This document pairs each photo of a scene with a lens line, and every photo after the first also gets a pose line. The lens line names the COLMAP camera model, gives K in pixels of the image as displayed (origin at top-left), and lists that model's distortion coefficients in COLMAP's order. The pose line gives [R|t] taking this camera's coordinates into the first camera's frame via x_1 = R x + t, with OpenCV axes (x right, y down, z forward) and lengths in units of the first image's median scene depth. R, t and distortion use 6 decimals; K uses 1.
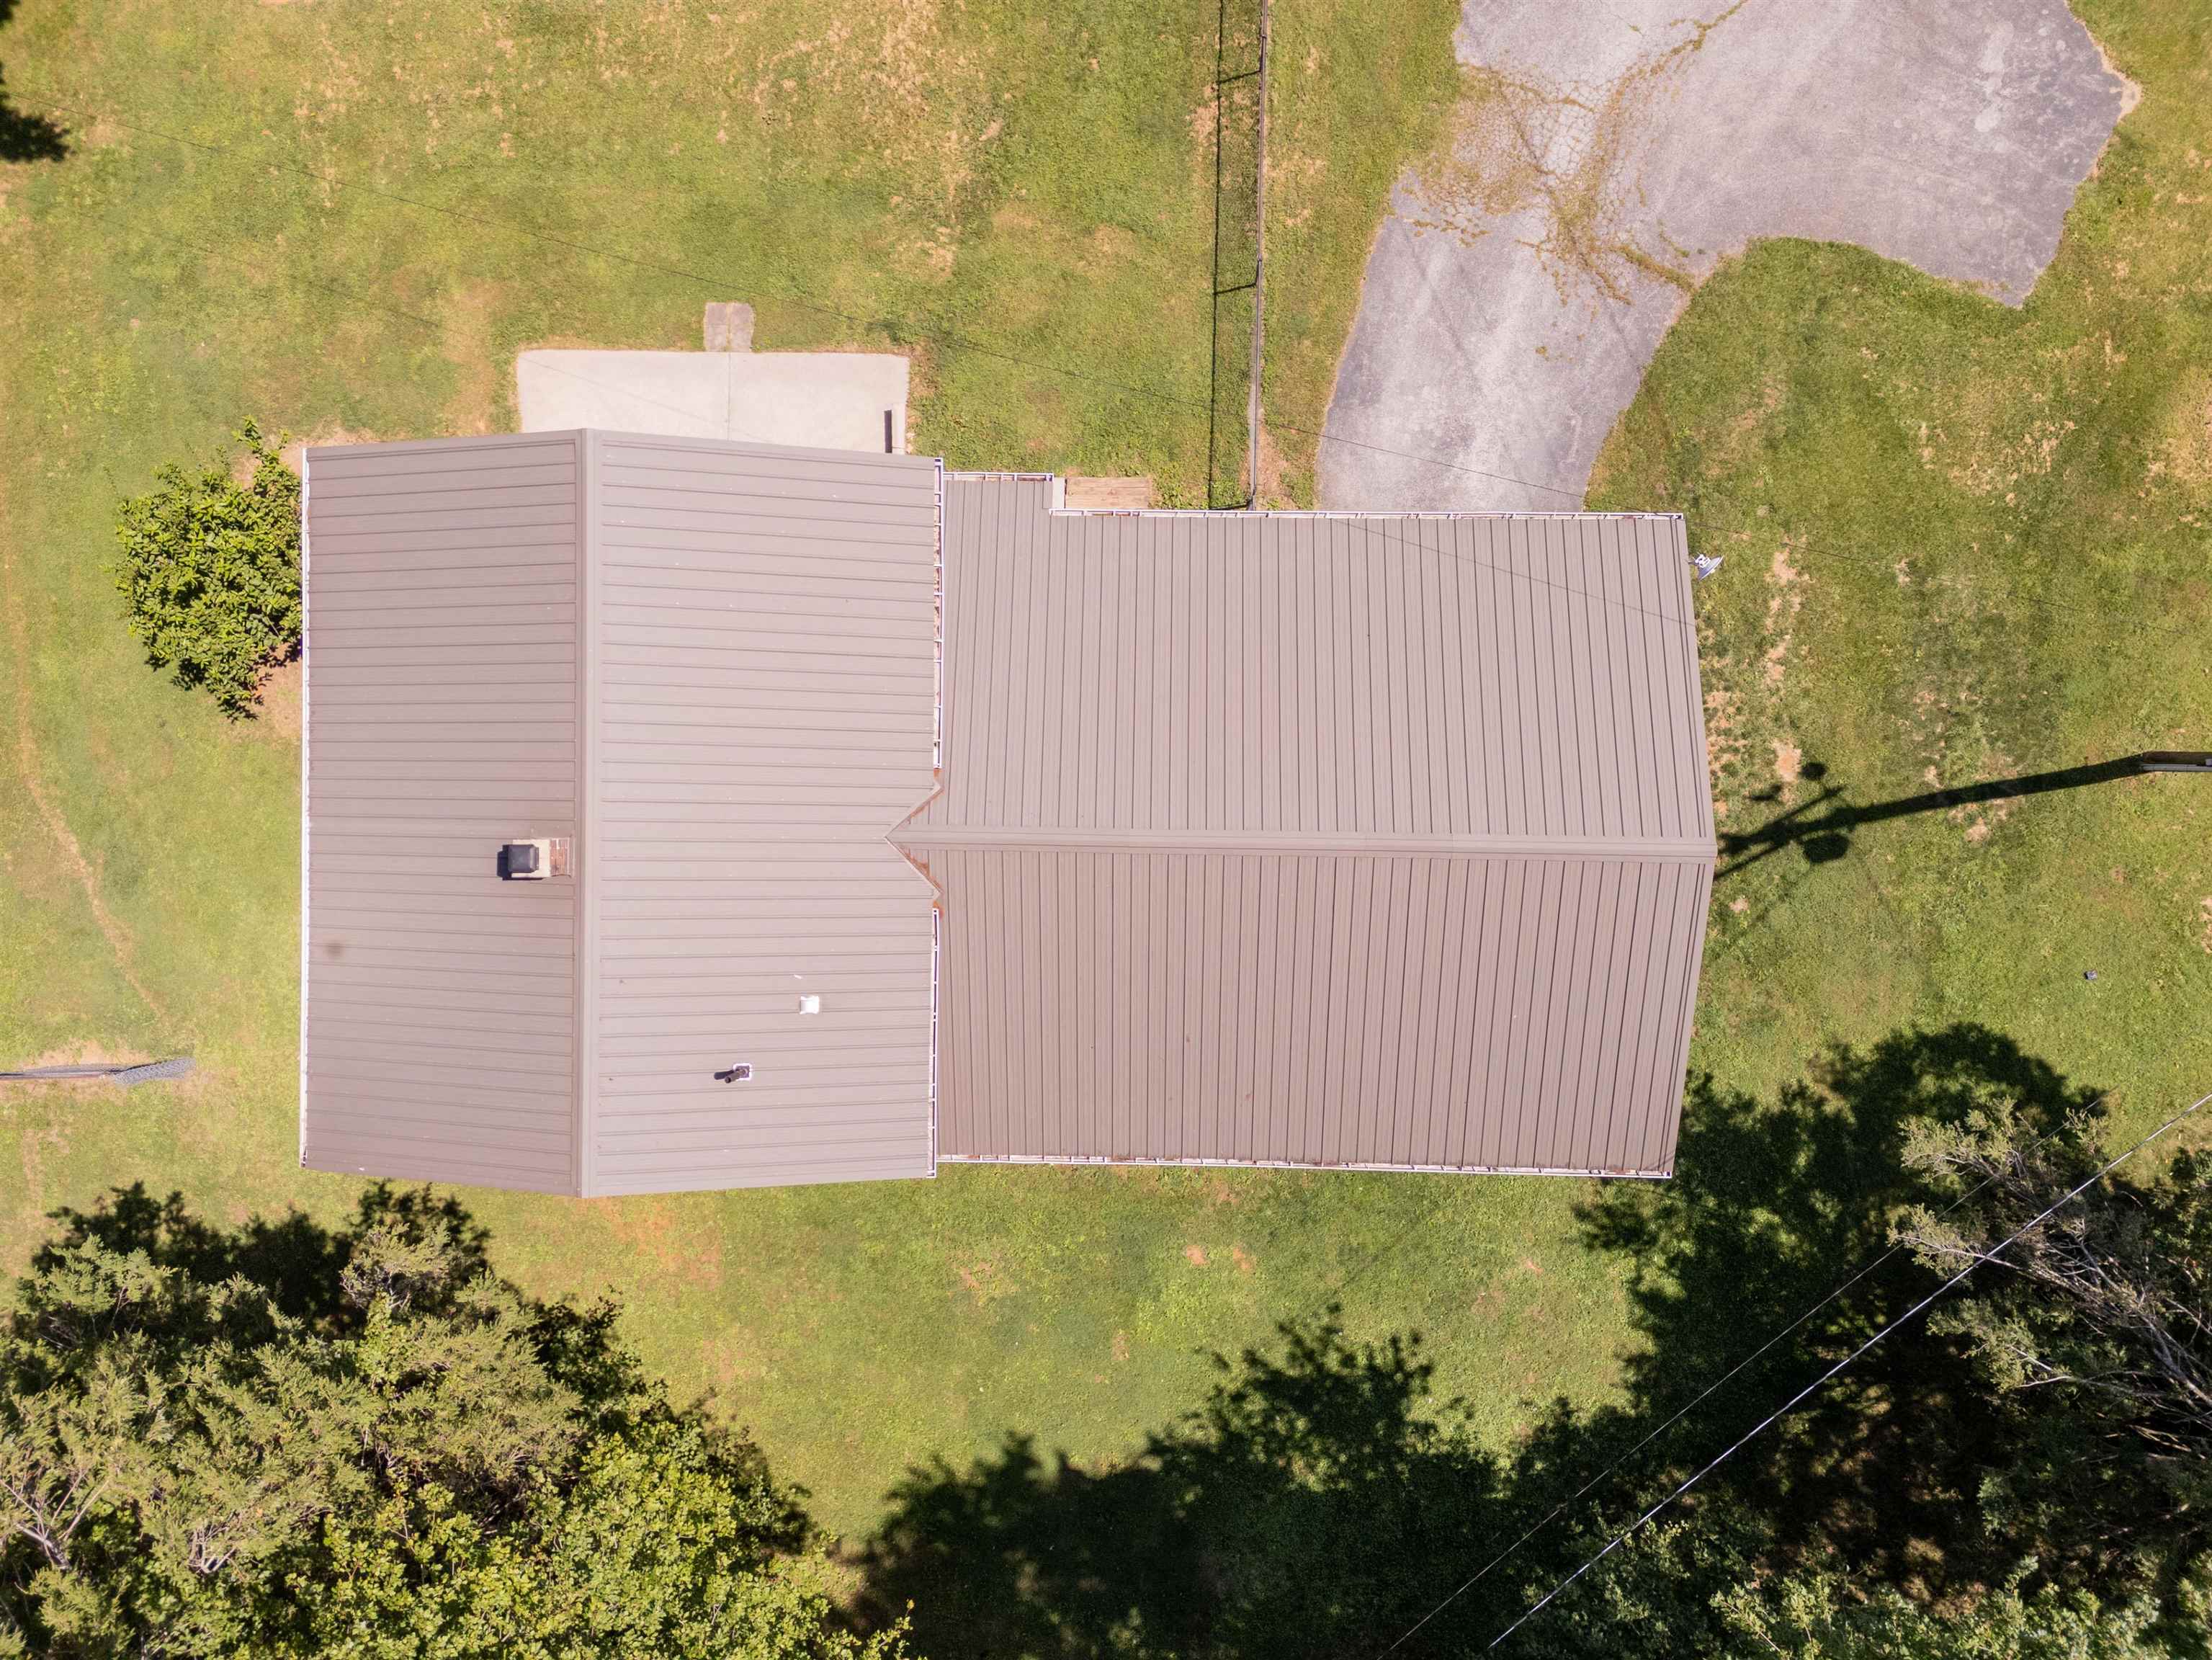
lens RADIAL K [[1629.7, 0, 1115.5], [0, 1629.7, 828.7], [0, 0, 1]] dist [0.088277, -0.092844]
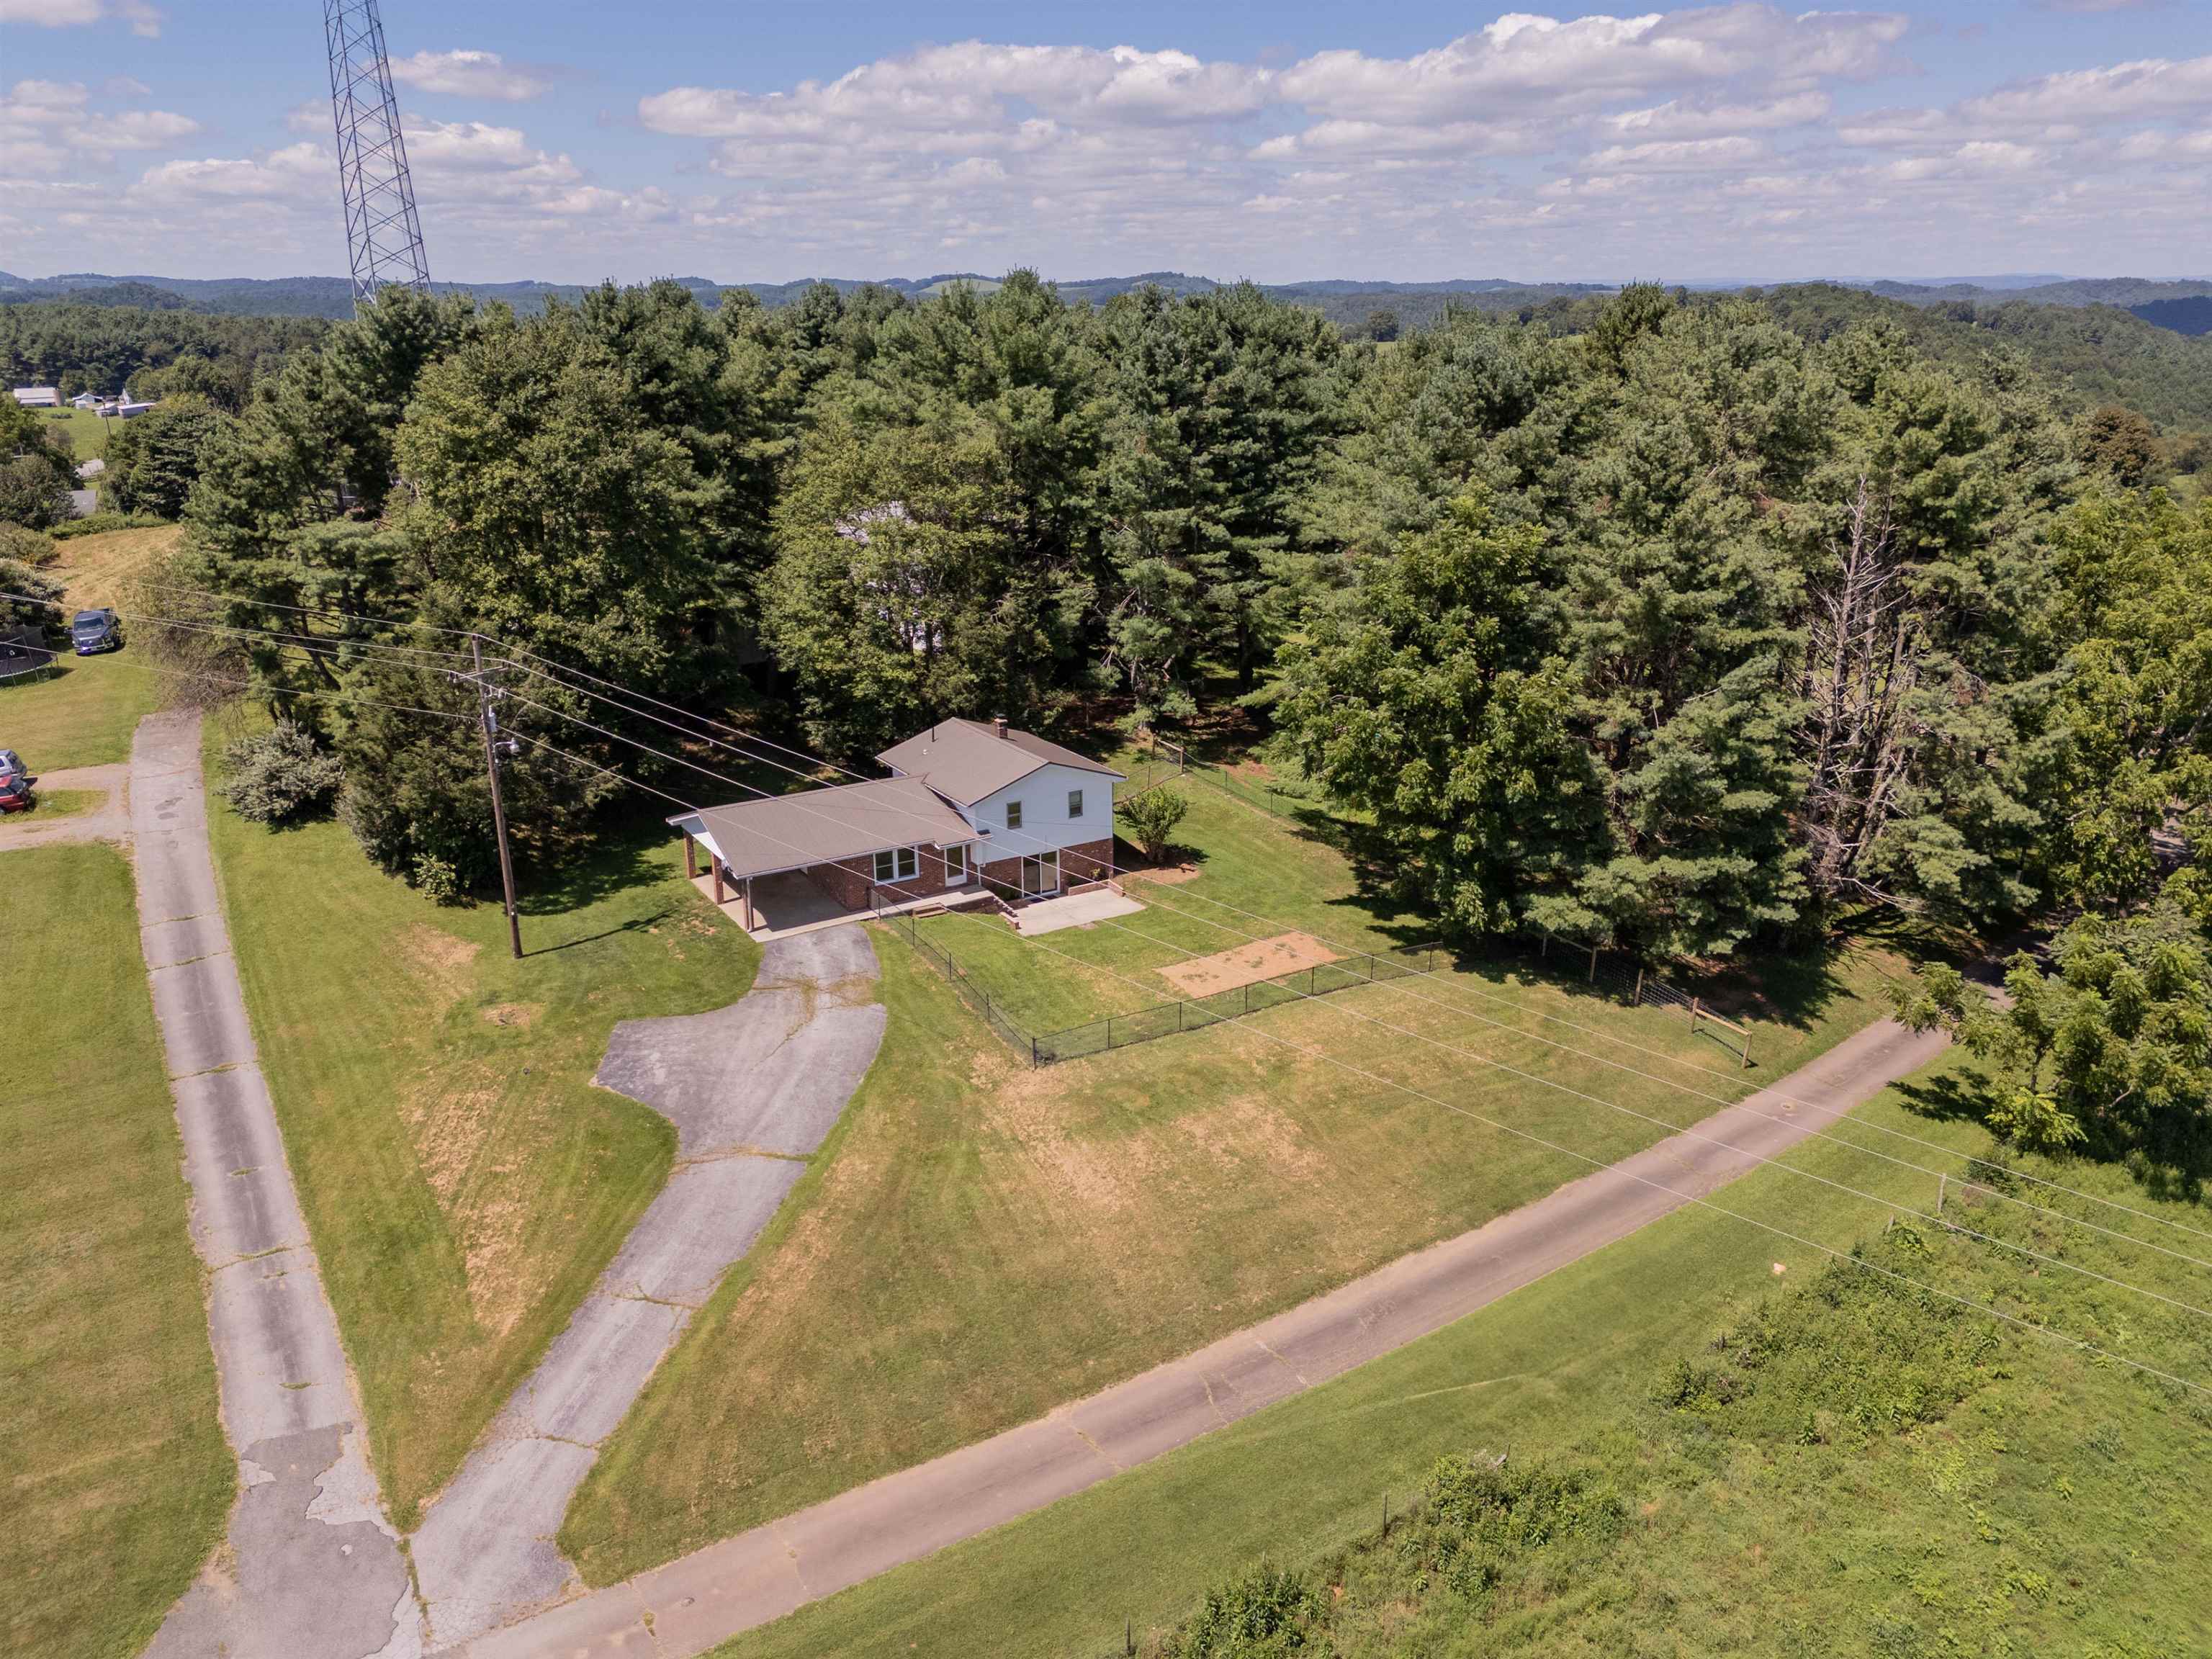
lens RADIAL K [[1629.5, 0, 1115.5], [0, 1629.5, 828.2], [0, 0, 1]] dist [0.088277, -0.092844]
pose [[-0.842169, 0.186076, -0.506090, 1.095585], [-0.539196, -0.283028, 0.793198, -2.516555], [0.004357, 0.940888, 0.338689, -0.062338]]
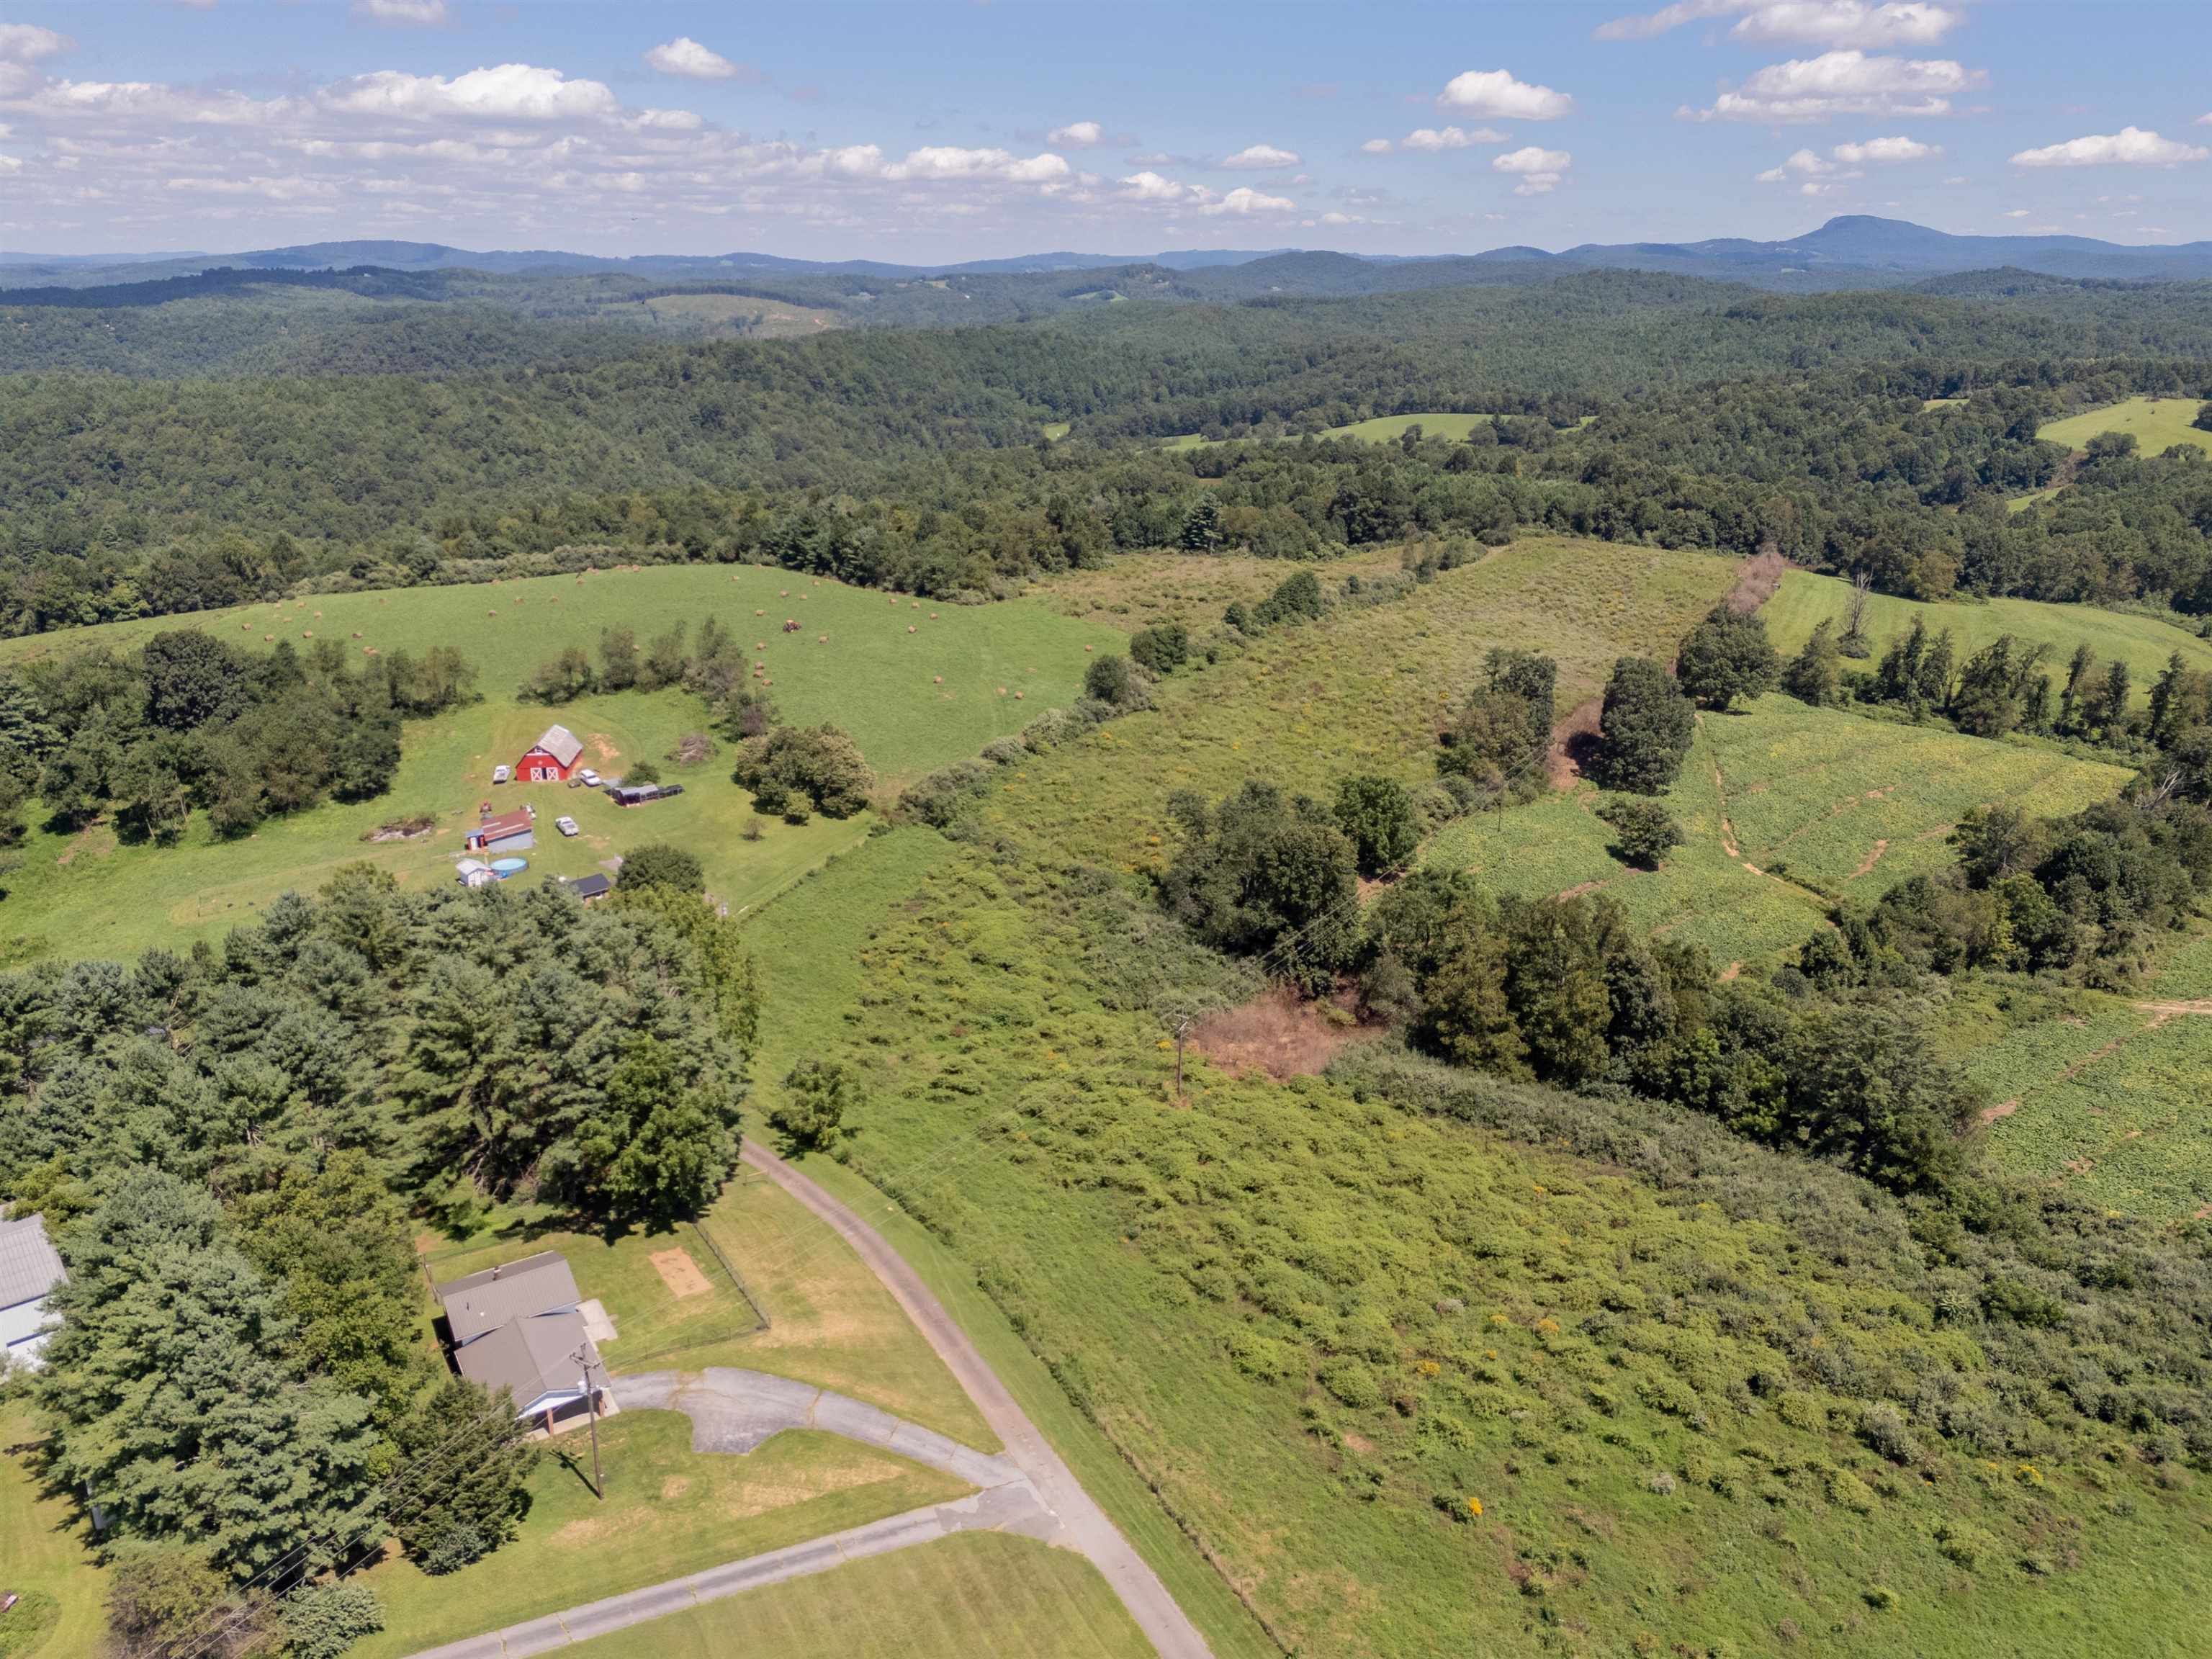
lens RADIAL K [[1629.5, 0, 1115.5], [0, 1629.5, 828.2], [0, 0, 1]] dist [0.088277, -0.092844]
pose [[0.539834, 0.287048, -0.791317, 4.487393], [-0.841359, 0.154576, -0.517901, 0.853052], [-0.026344, 0.945362, 0.324956, -2.294093]]
